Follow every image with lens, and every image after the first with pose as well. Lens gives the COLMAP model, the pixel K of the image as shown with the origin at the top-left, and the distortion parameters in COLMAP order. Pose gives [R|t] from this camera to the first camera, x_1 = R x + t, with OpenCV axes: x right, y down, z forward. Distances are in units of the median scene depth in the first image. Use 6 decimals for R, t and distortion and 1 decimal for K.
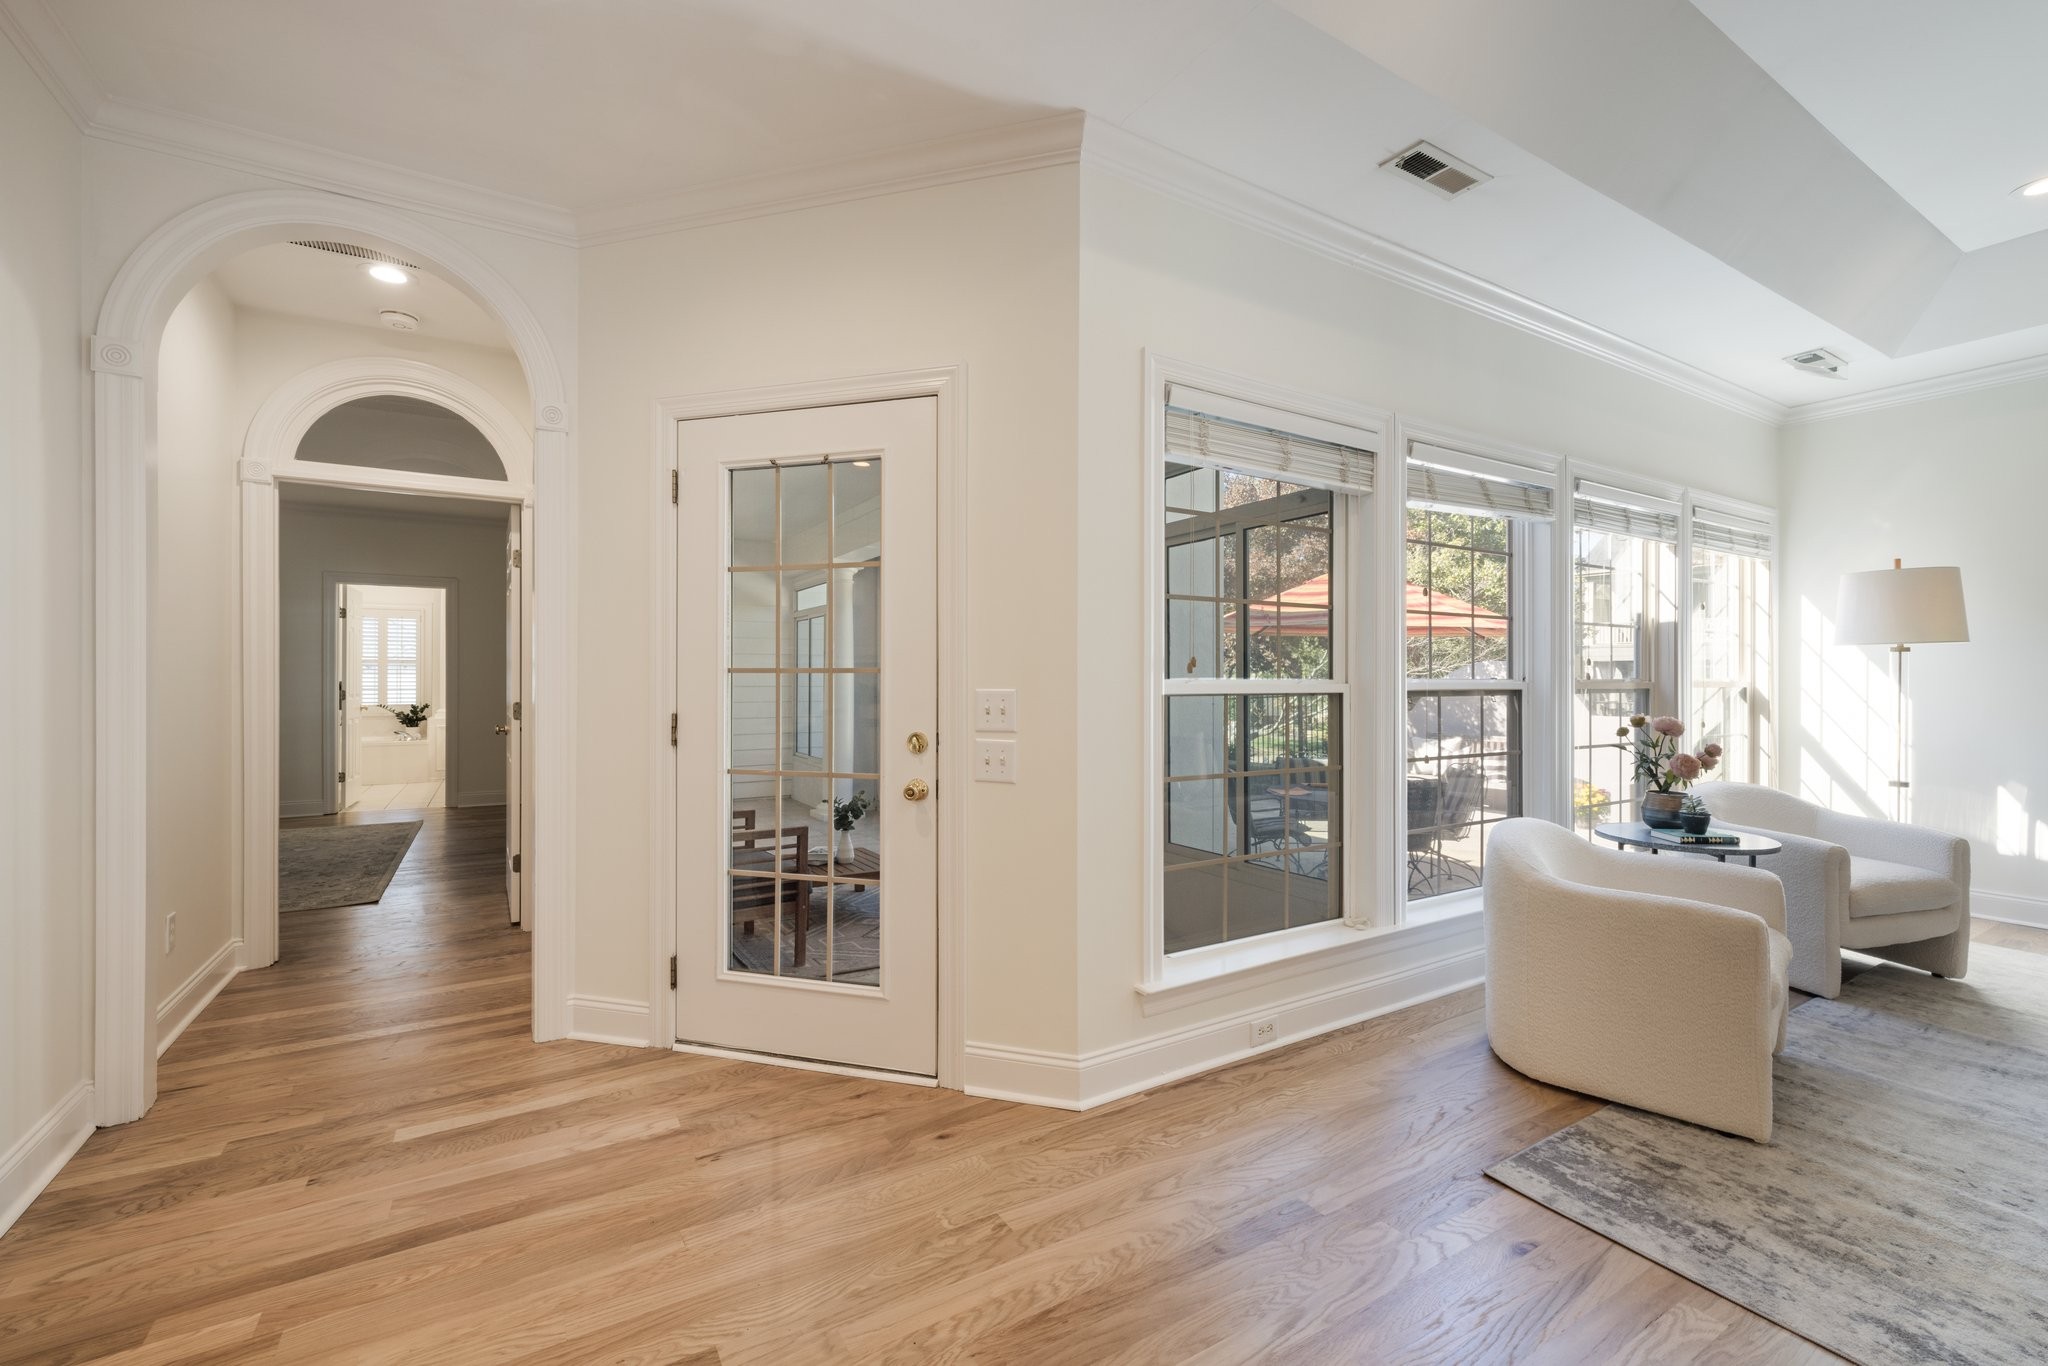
lens RADIAL K [[860.6, 0, 1026.6], [0, 860.6, 675.1], [0, 0, 1]] dist [0.002563, -0.000886]
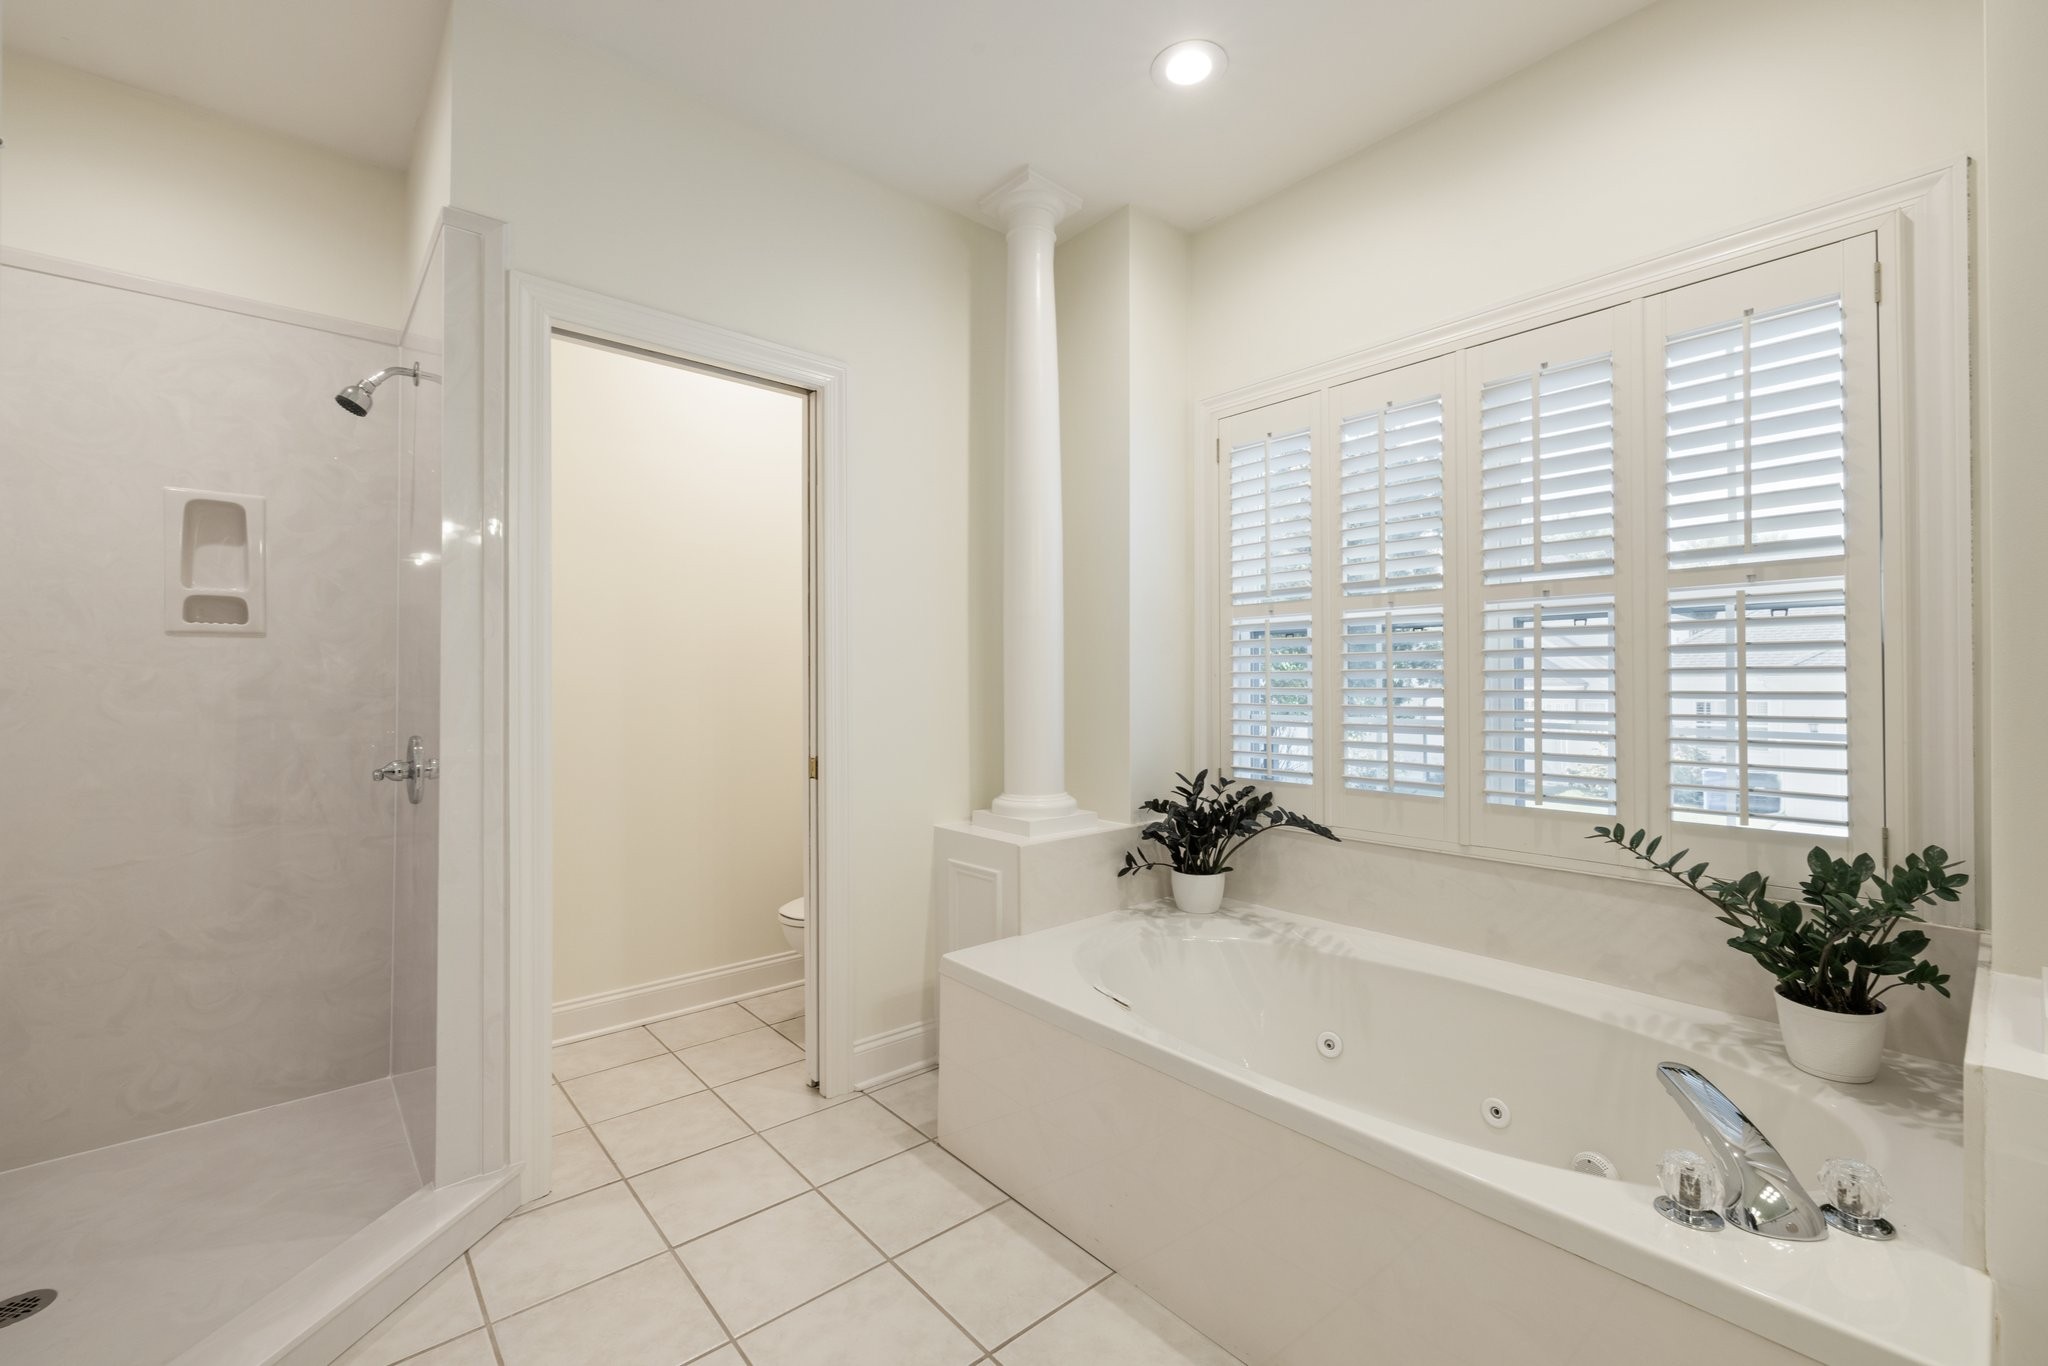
lens RADIAL K [[860.6, 0, 1016.1], [0, 860.6, 678.9], [0, 0, 1]] dist [0.002563, -0.000886]
pose [[0.162523, -0.005139, -0.986691, -0.588205], [0.004765, 0.999979, -0.004424, 0.004466], [0.986693, -0.003983, 0.162544, 0.837719]]
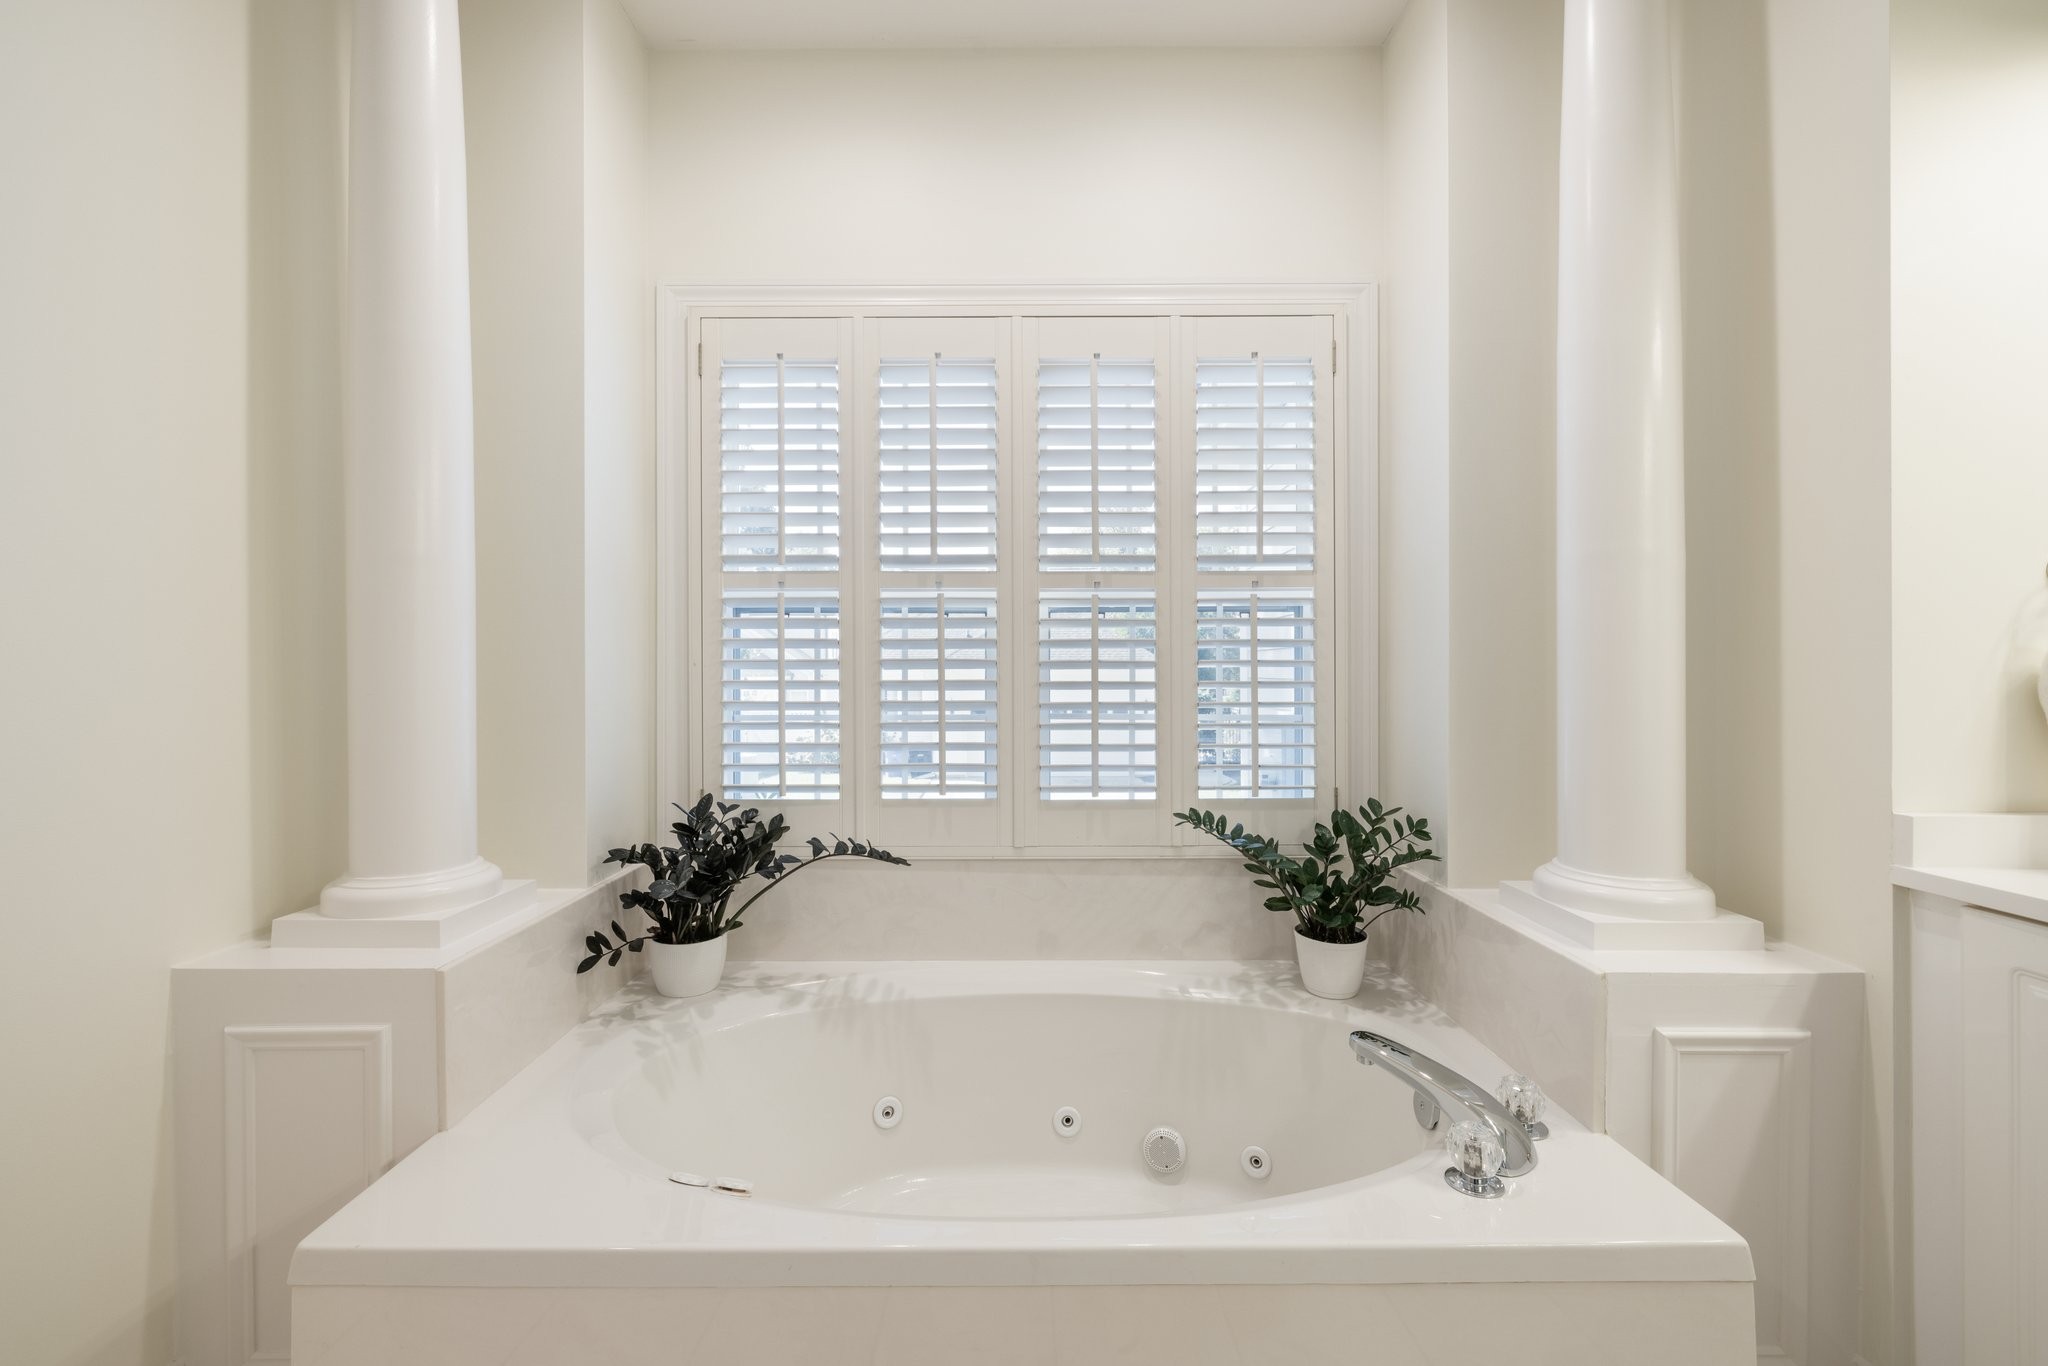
lens RADIAL K [[860.6, 0, 1031.3], [0, 860.6, 681.4], [0, 0, 1]] dist [0.002563, -0.000886]
pose [[0.858523, 0.000780, -0.512775, -0.672906], [0.004443, 0.999950, 0.008960, 0.004889], [0.512756, -0.009970, 0.858476, 0.812805]]
